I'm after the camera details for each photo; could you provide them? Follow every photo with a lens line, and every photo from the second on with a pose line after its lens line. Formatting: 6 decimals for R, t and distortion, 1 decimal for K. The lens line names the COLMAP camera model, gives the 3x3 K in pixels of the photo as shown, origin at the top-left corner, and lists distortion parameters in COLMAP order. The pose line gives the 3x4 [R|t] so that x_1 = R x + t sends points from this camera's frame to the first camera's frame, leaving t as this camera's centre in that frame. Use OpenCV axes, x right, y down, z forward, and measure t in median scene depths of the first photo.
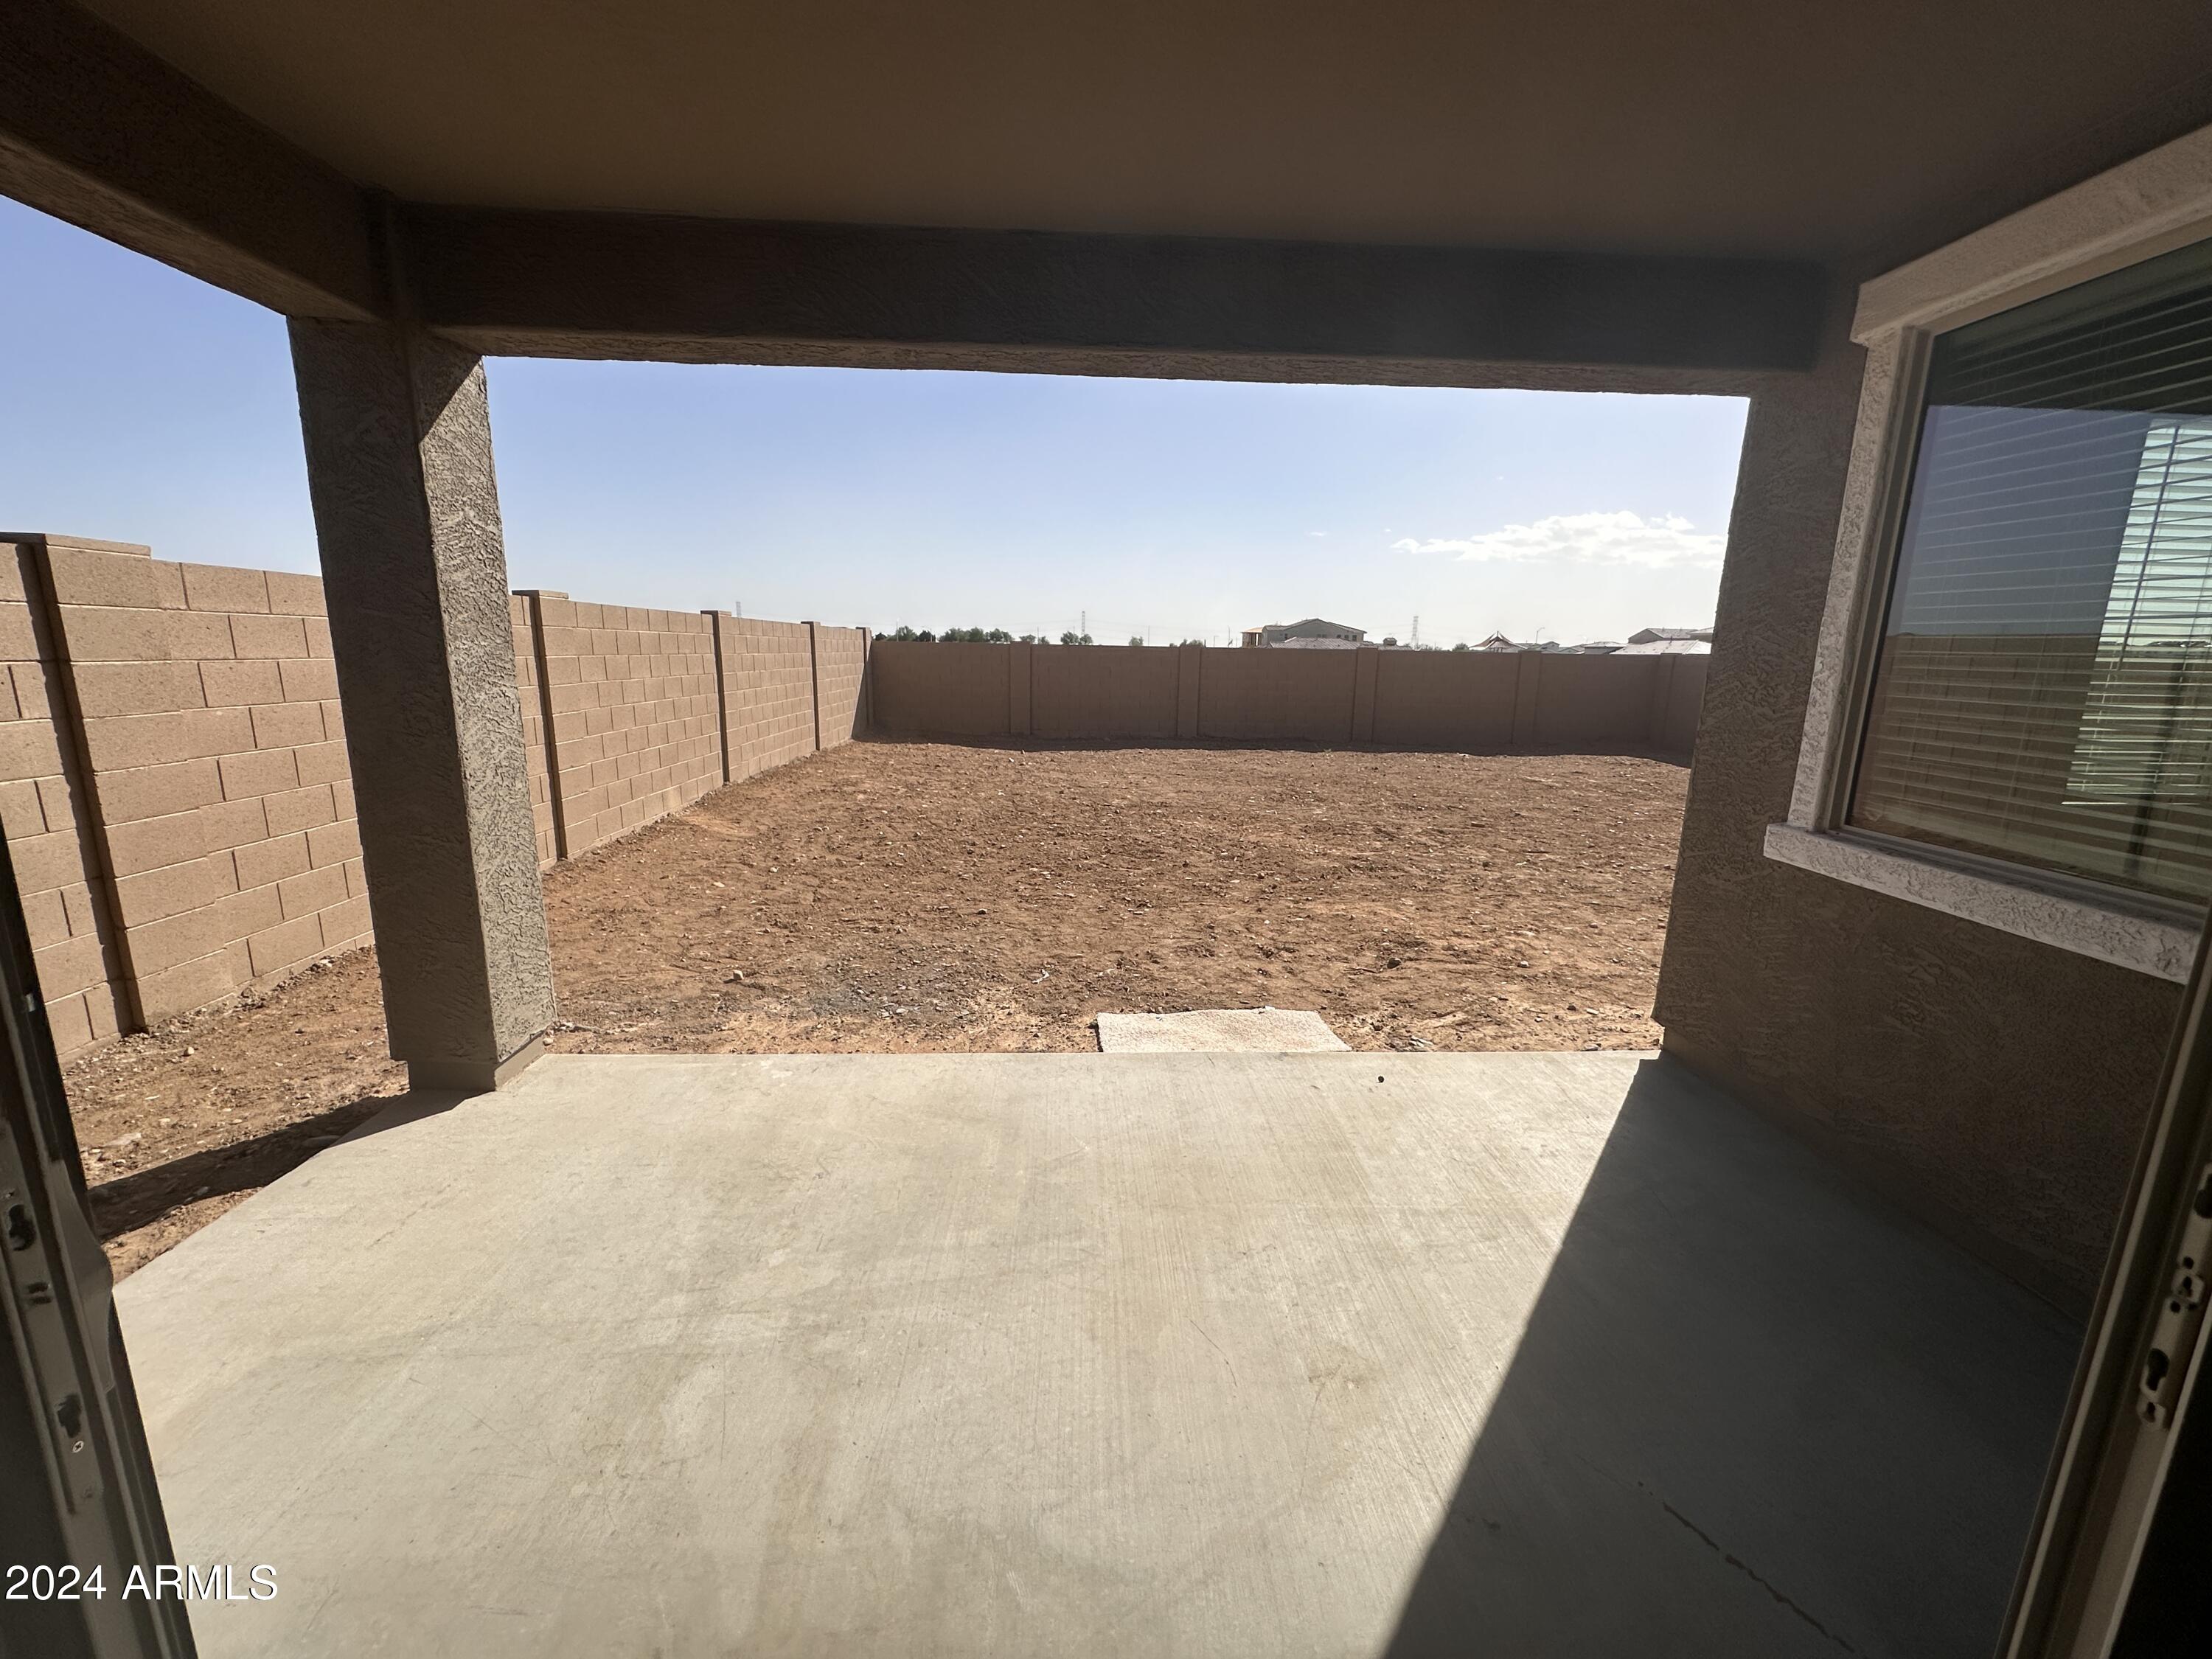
lens RADIAL K [[877.2, 0, 1104.5], [0, 877.2, 824.4], [0, 0, 1]] dist [0.000103, -0.000271]
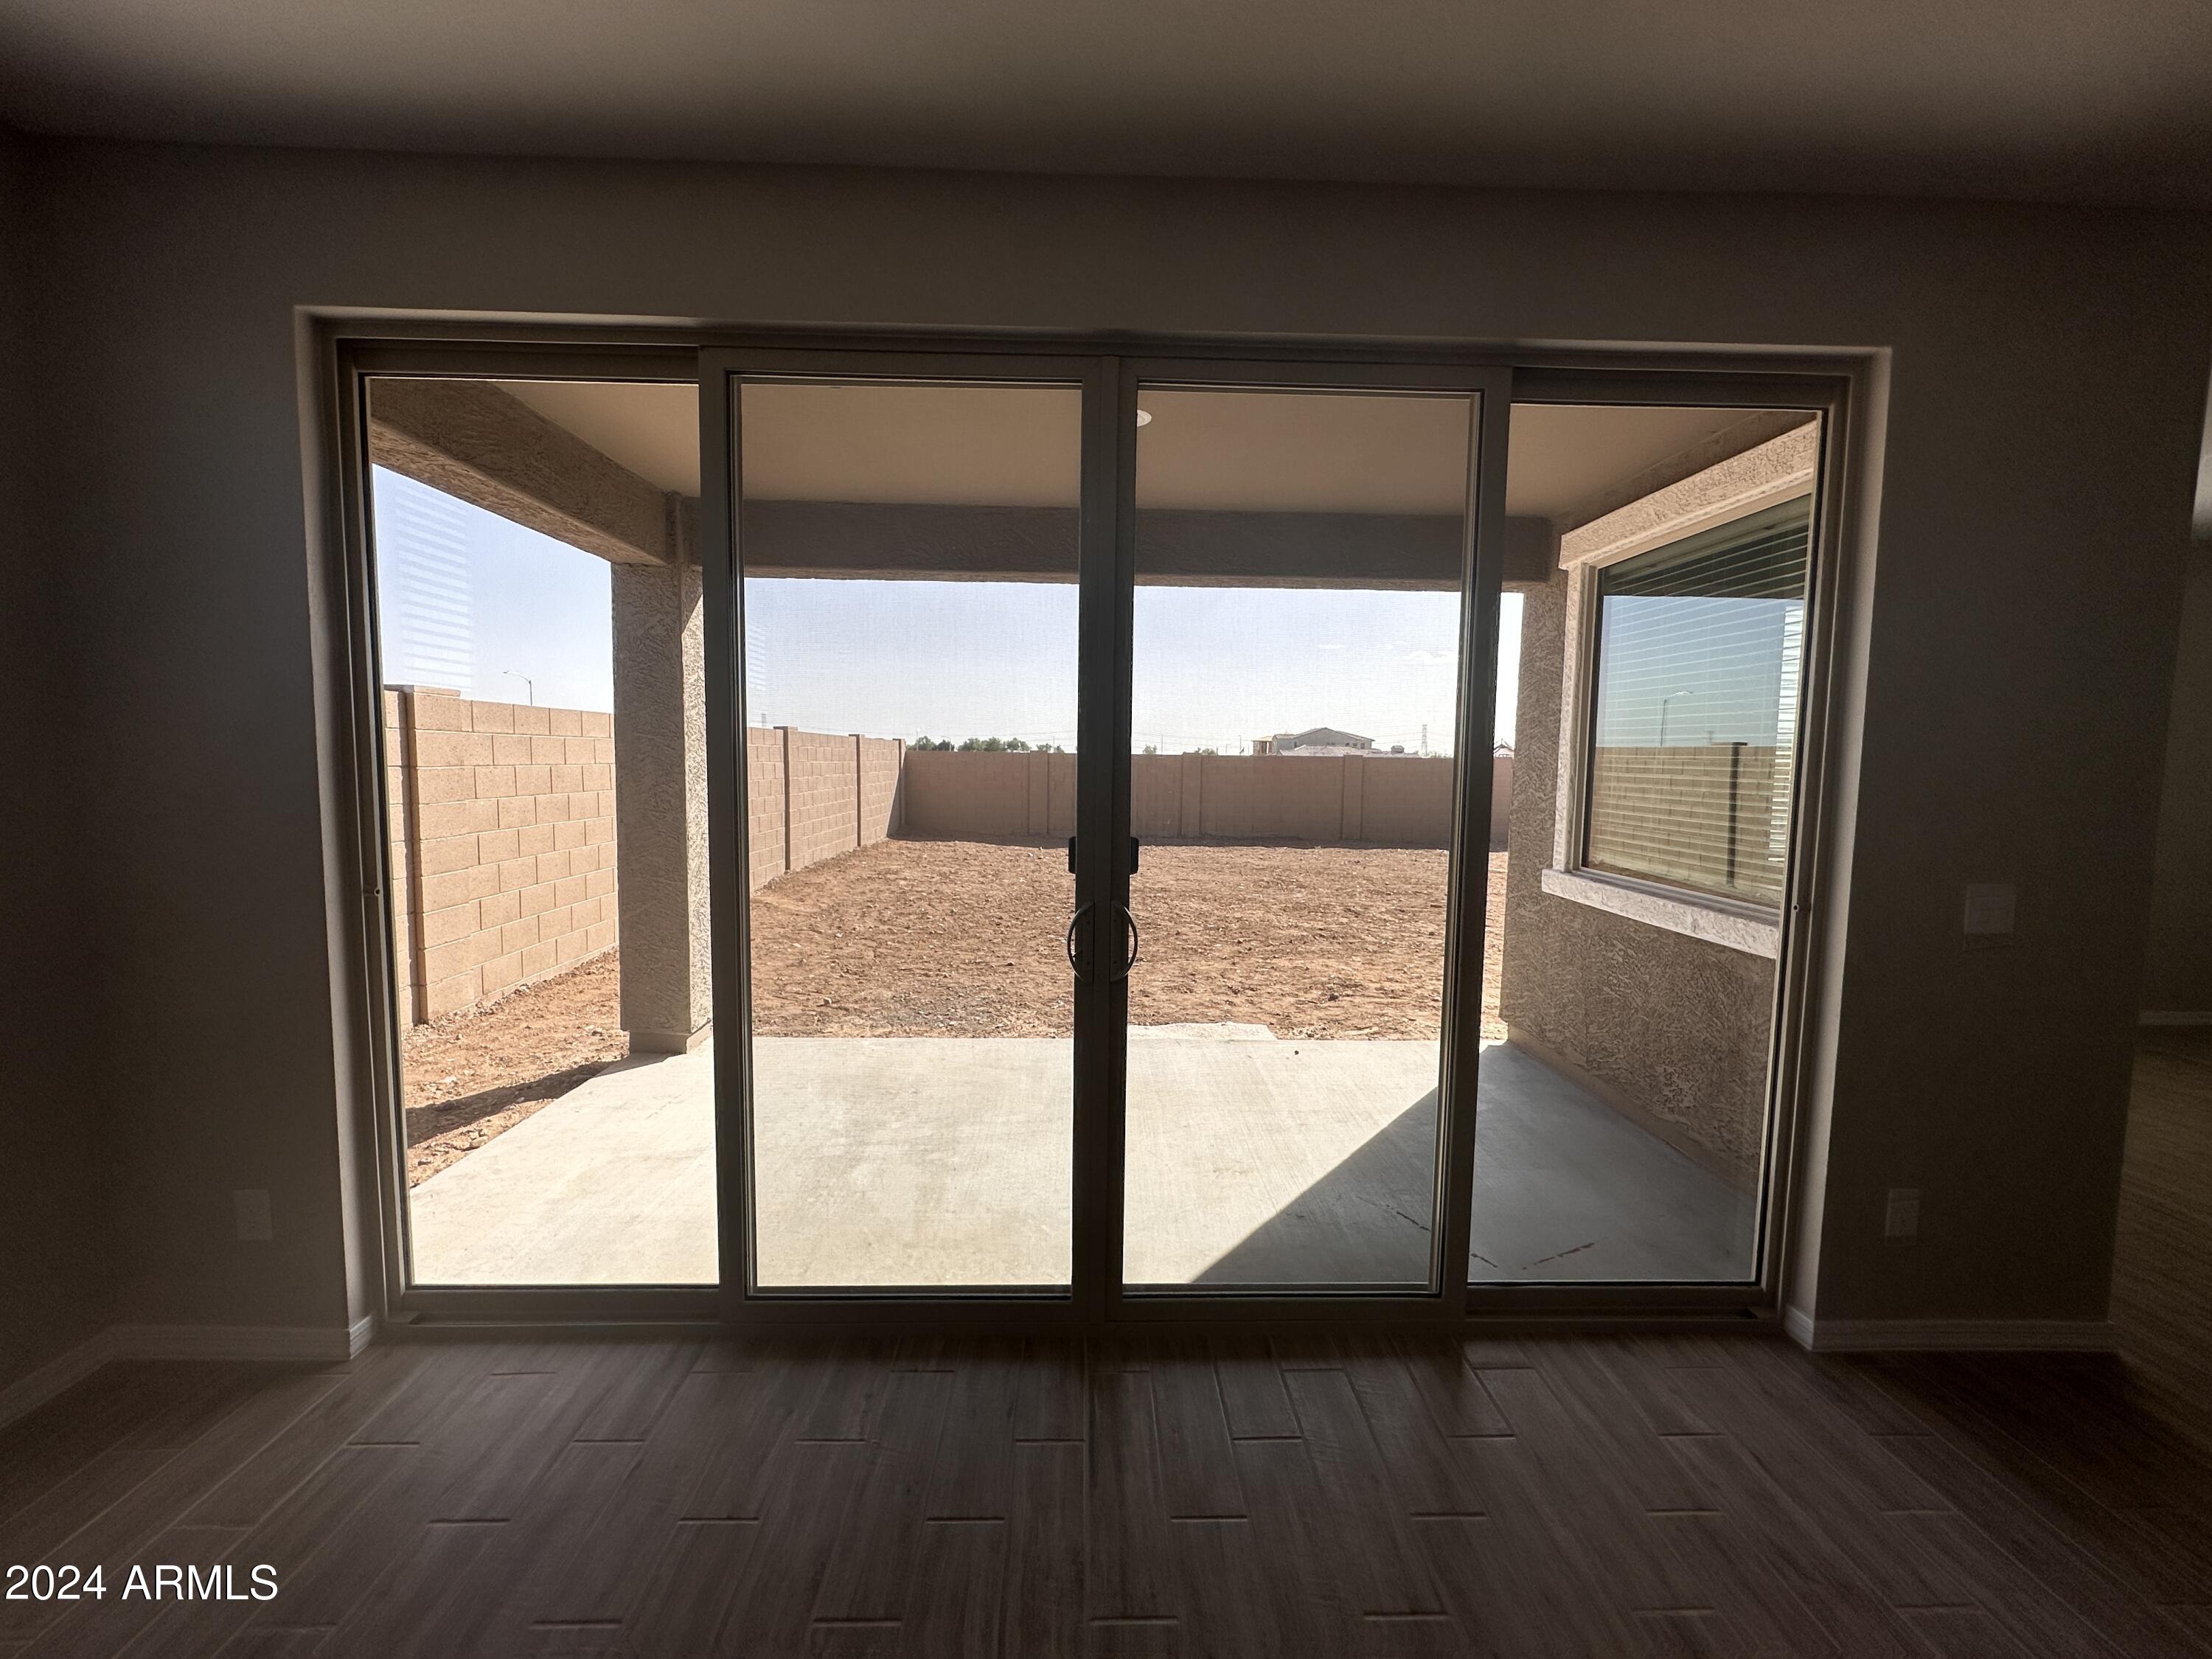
lens RADIAL K [[877.2, 0, 1104.3], [0, 877.2, 826.7], [0, 0, 1]] dist [0.000103, -0.000271]
pose [[0.999850, -0.002135, -0.017160, 0.025167], [0.000092, 0.992991, -0.118189, 0.083698], [0.017292, 0.118170, 0.992843, -0.407999]]
